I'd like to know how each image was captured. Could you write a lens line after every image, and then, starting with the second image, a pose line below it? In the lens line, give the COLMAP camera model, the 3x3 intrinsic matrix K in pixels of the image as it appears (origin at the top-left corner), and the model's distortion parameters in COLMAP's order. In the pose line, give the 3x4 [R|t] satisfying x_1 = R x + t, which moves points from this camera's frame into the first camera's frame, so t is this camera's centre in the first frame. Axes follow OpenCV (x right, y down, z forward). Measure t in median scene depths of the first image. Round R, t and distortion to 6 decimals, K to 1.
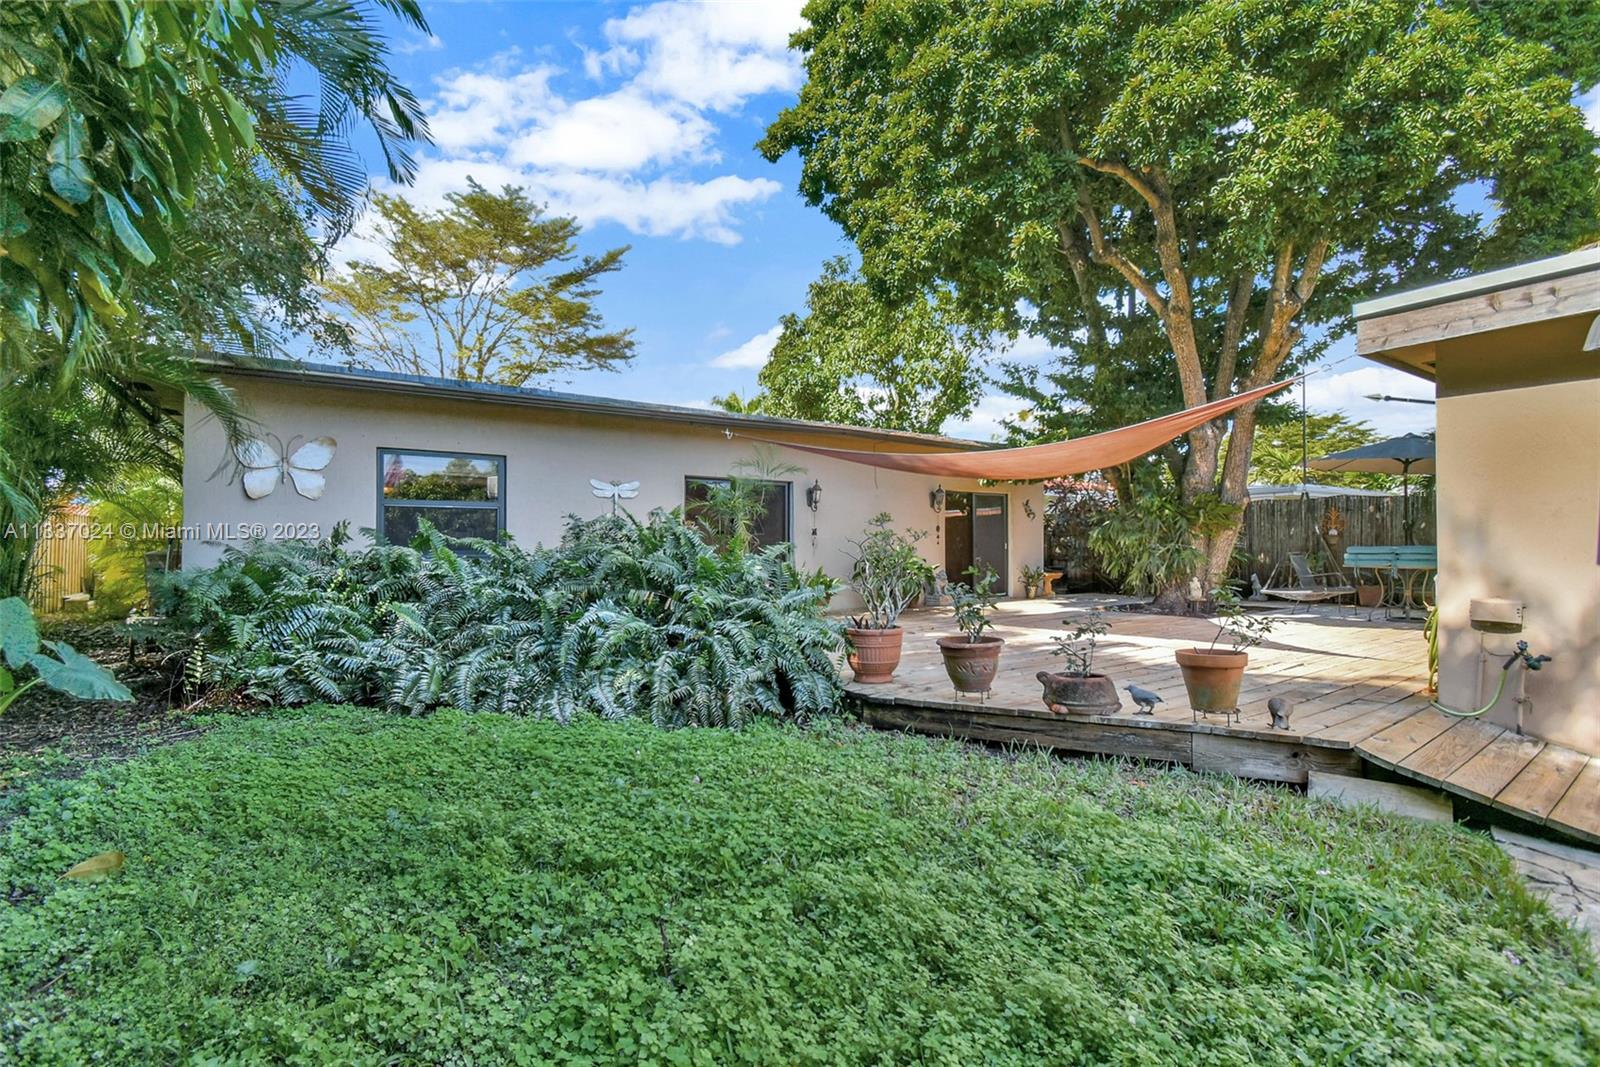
lens RADIAL K [[732.4, 0, 811.7], [0, 732.4, 533.1], [0, 0, 1]] dist [0.020686, -0.028492]
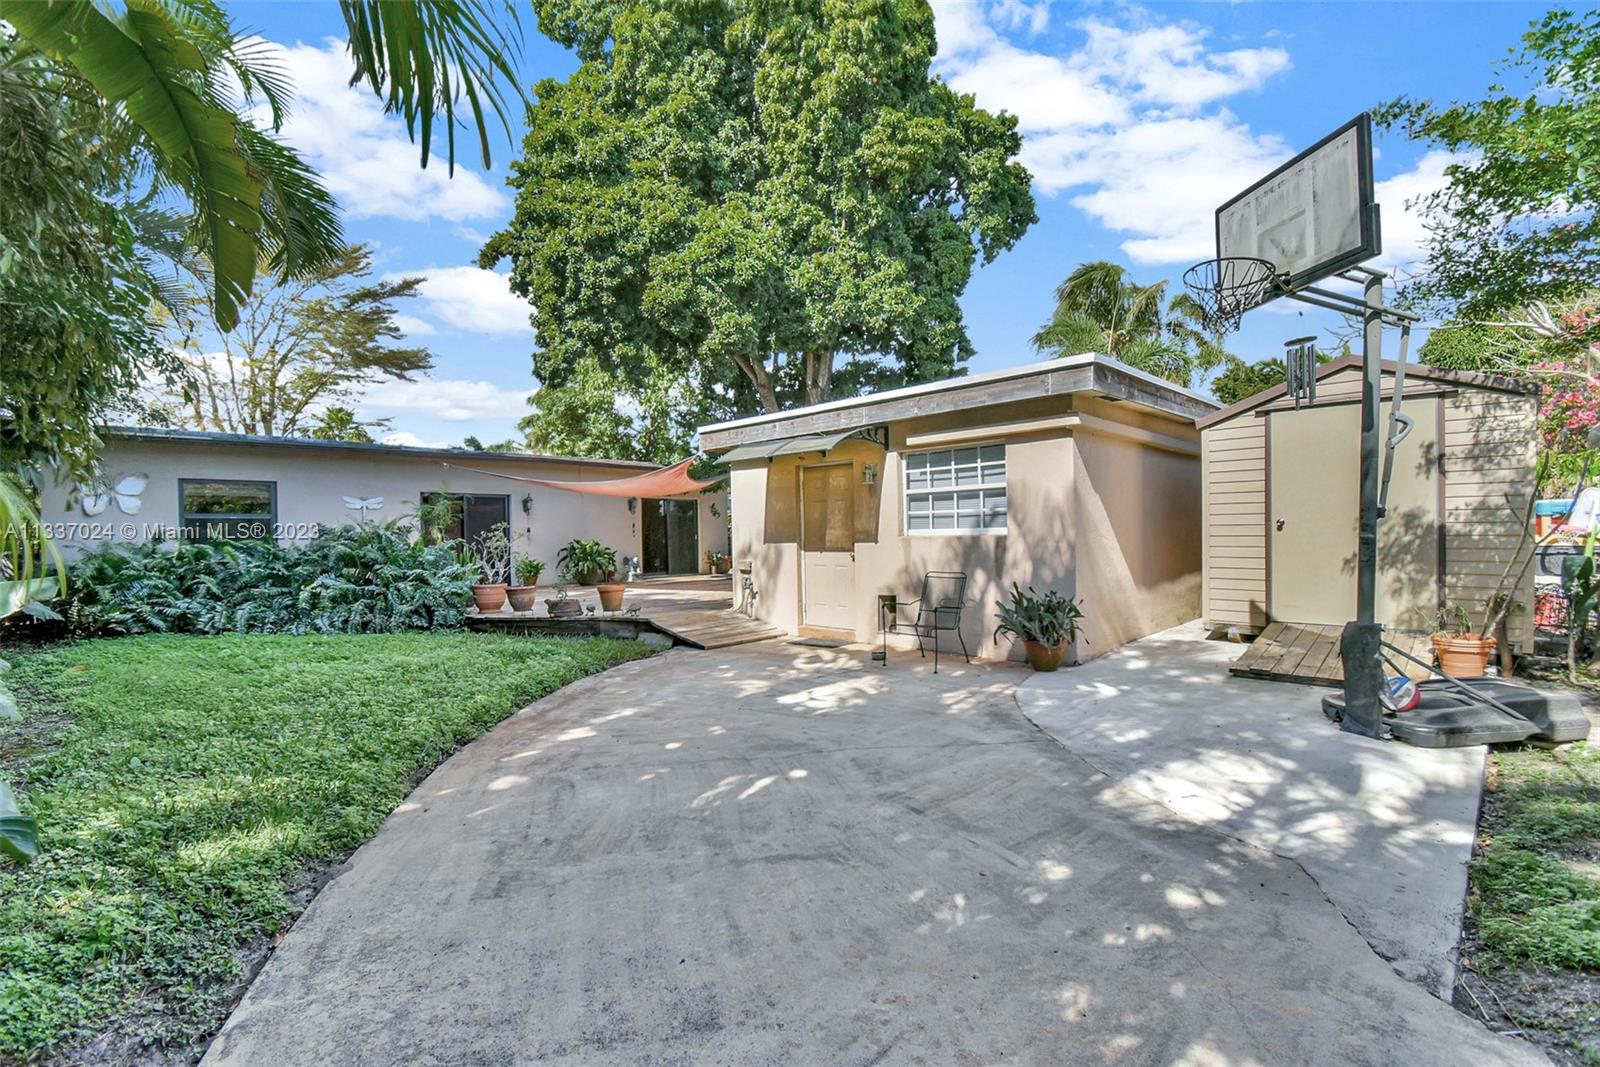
lens RADIAL K [[721.7, 0, 806.2], [0, 721.7, 531.0], [0, 0, 1]] dist [0.014901, -0.028798]
pose [[0.979815, -0.015836, 0.199277, 0.489176], [0.014189, 0.999852, 0.009690, -0.011225], [-0.199401, -0.006667, 0.979895, -0.914719]]
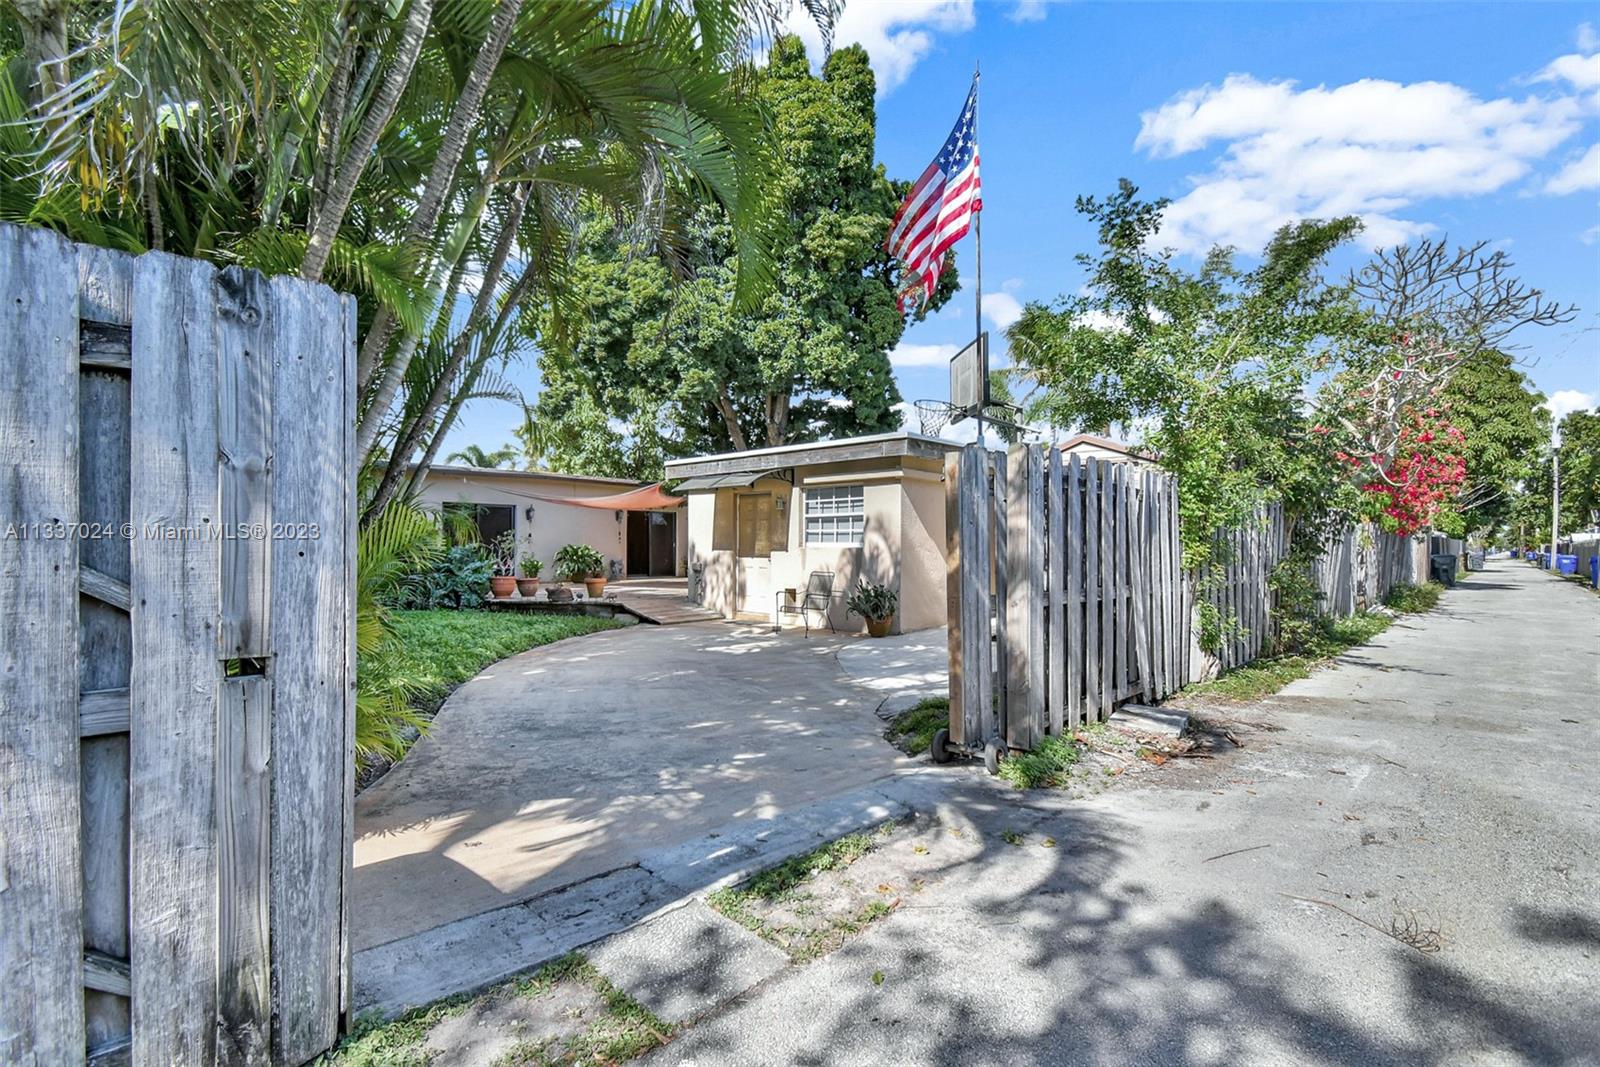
lens RADIAL K [[742.6, 0, 805.2], [0, 742.6, 540.4], [0, 0, 1]] dist [0.015571, -0.025389]
pose [[0.980362, 0.009478, 0.196981, 0.557060], [-0.011047, 0.999915, 0.006869, -0.017095], [-0.196899, -0.008911, 0.980383, -1.541218]]
